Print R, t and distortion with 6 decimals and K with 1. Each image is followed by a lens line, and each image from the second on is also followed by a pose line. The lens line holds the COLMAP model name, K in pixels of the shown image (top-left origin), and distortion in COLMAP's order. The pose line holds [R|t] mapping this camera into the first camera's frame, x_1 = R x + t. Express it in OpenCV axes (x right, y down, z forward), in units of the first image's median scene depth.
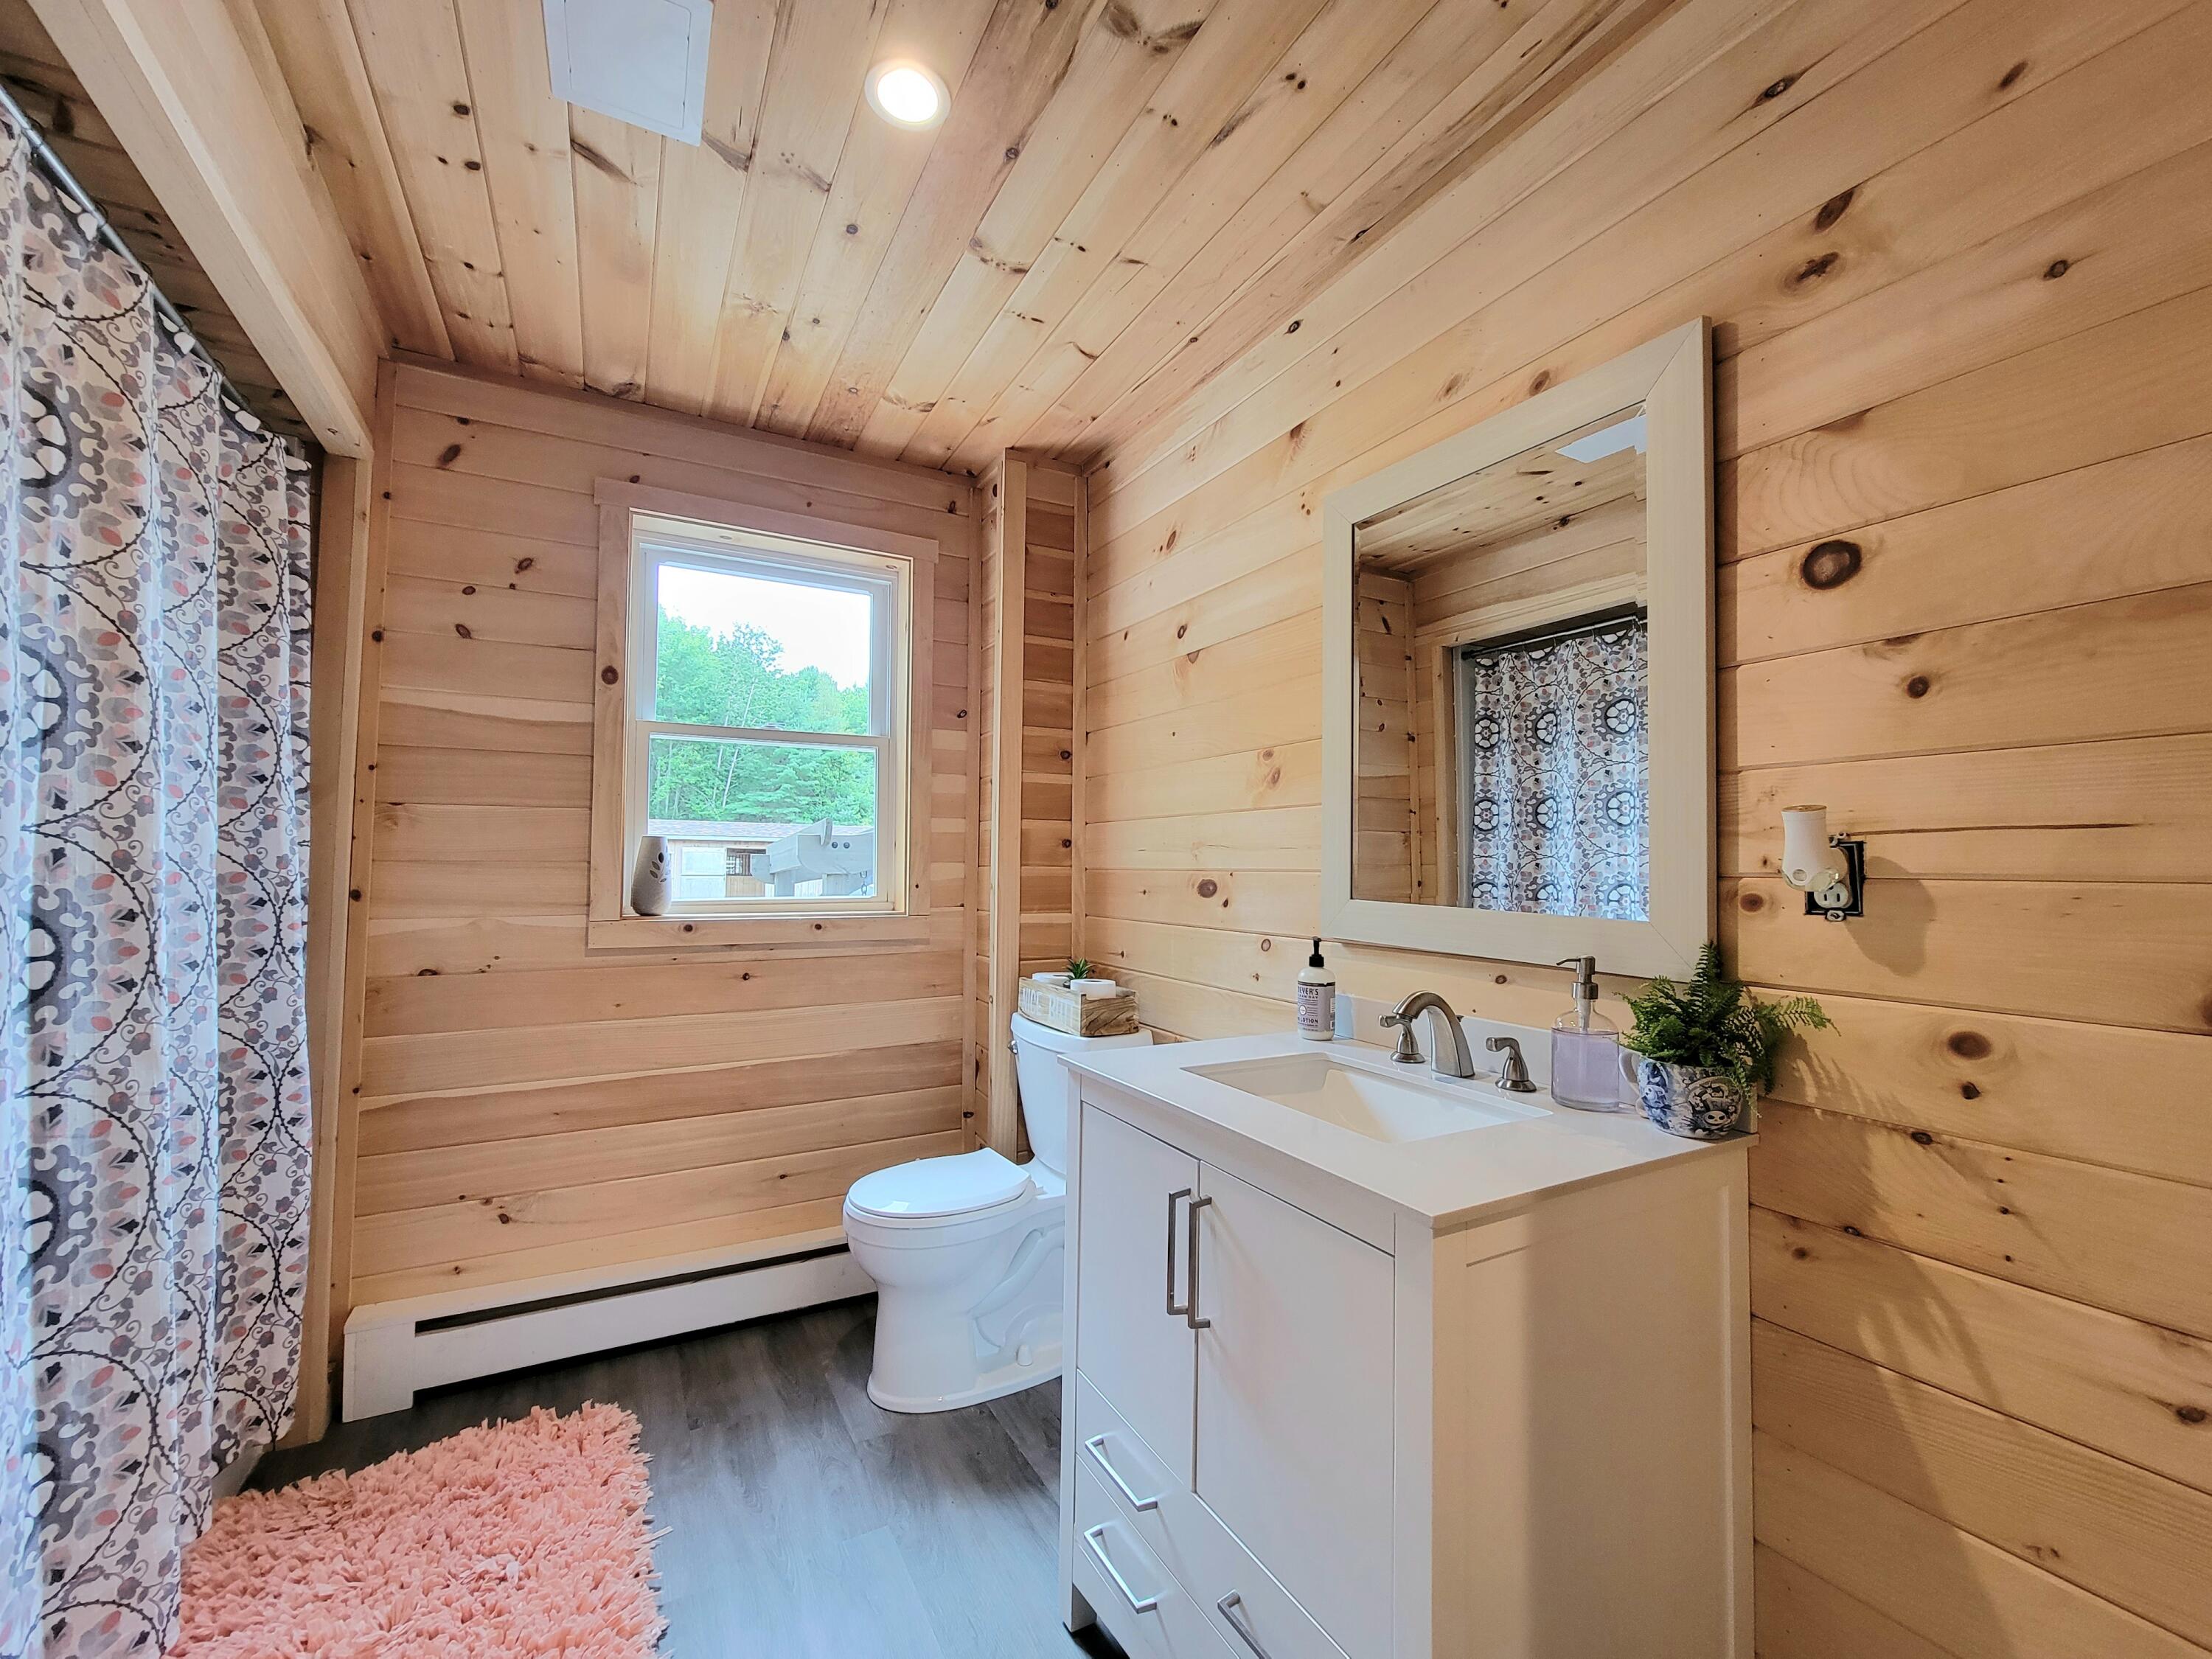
lens RADIAL K [[888.9, 0, 1106.0], [0, 888.9, 829.5], [0, 0, 1]] dist [-0.000374, -0.000076]
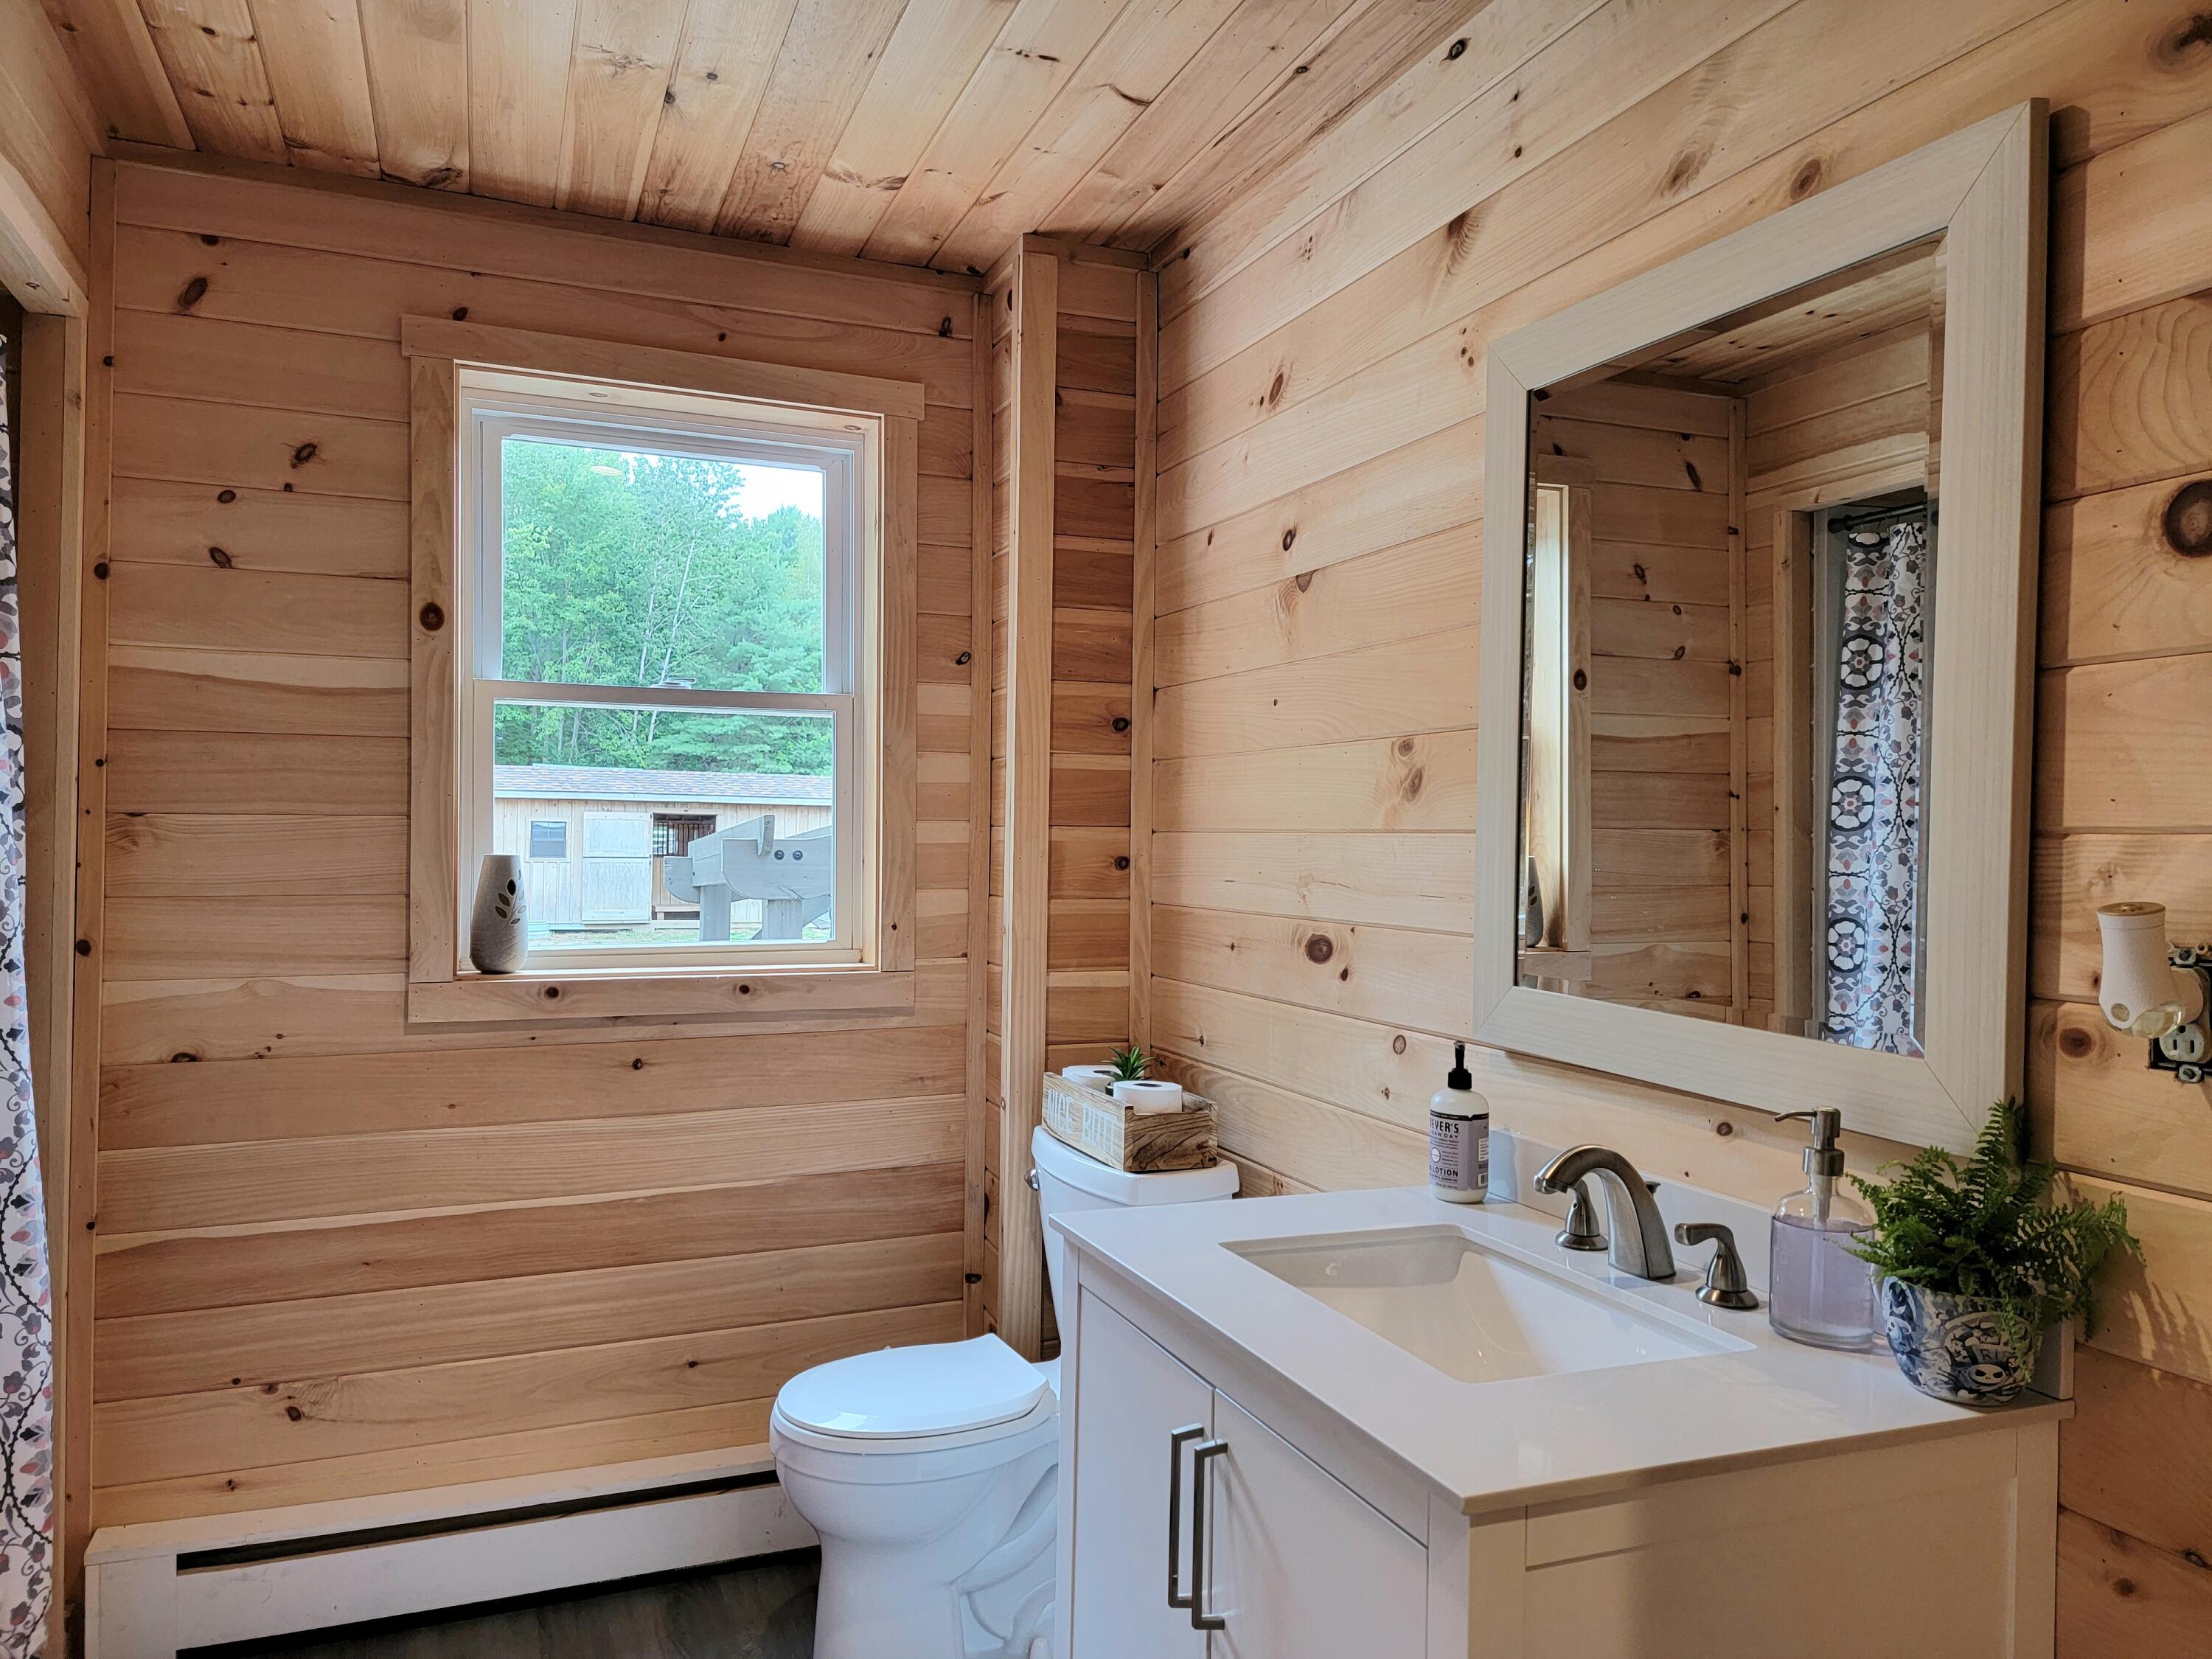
lens RADIAL K [[1521.8, 0, 1106.0], [0, 1521.8, 829.5], [0, 0, 1]] dist [0.093675, -0.077110]
pose [[0.992521, 0.004196, -0.122004, 0.094063], [0.000864, 0.999143, 0.041393, -0.064811], [0.122073, -0.041189, 0.991666, -0.105606]]
